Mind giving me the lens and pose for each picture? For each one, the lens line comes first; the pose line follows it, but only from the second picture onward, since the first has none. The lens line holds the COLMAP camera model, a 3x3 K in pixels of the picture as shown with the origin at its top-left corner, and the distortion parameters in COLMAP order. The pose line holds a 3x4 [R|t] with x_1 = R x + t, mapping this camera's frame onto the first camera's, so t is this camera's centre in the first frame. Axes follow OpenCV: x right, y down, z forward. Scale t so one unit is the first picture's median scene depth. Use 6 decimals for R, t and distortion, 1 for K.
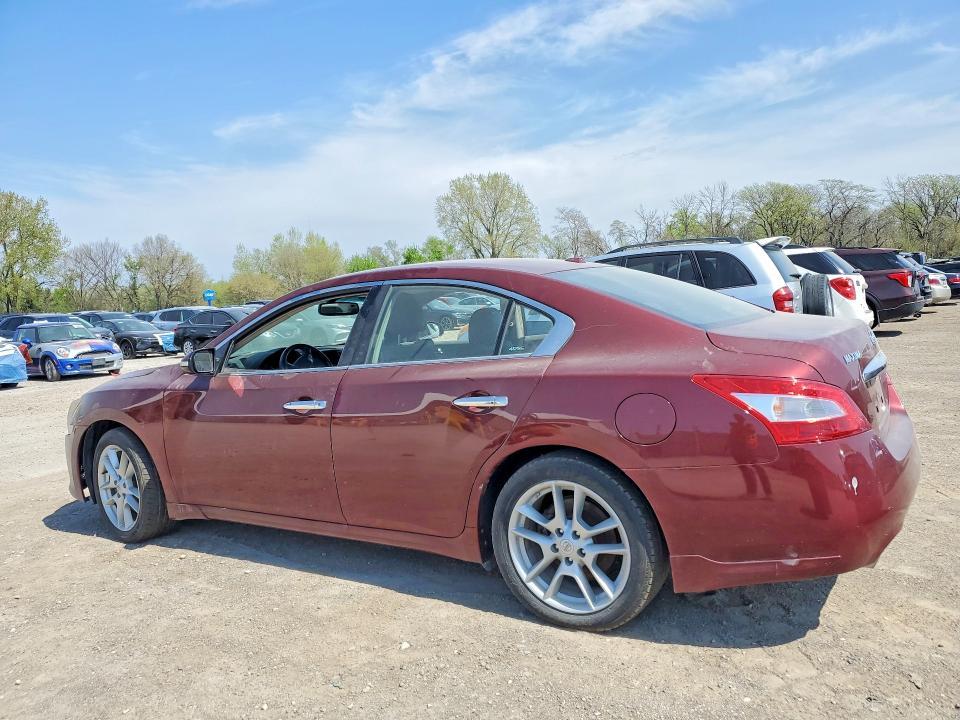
lens RADIAL K [[757.5, 0, 488.5], [0, 757.5, 355.3], [0, 0, 1]] dist [0.000549, 0.006349]
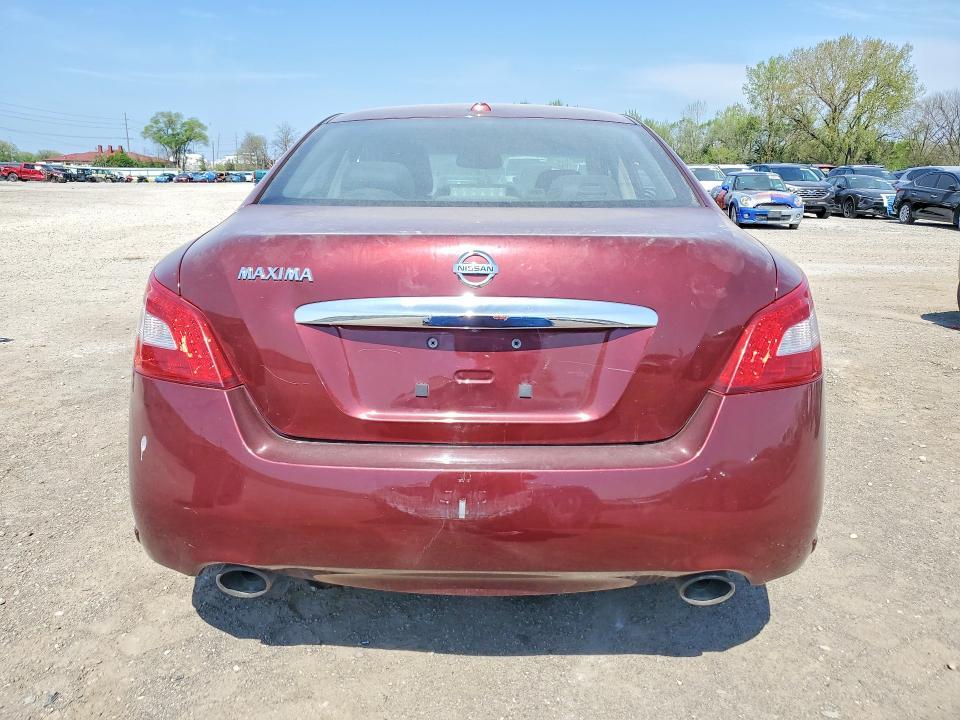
lens RADIAL K [[757.5, 0, 488.5], [0, 757.5, 355.3], [0, 0, 1]] dist [0.000549, 0.006349]
pose [[0.504492, 0.270978, -0.819792, 0.170862], [-0.113898, 0.962064, 0.247913, -0.017071], [0.855871, -0.031697, 0.516217, 0.133074]]
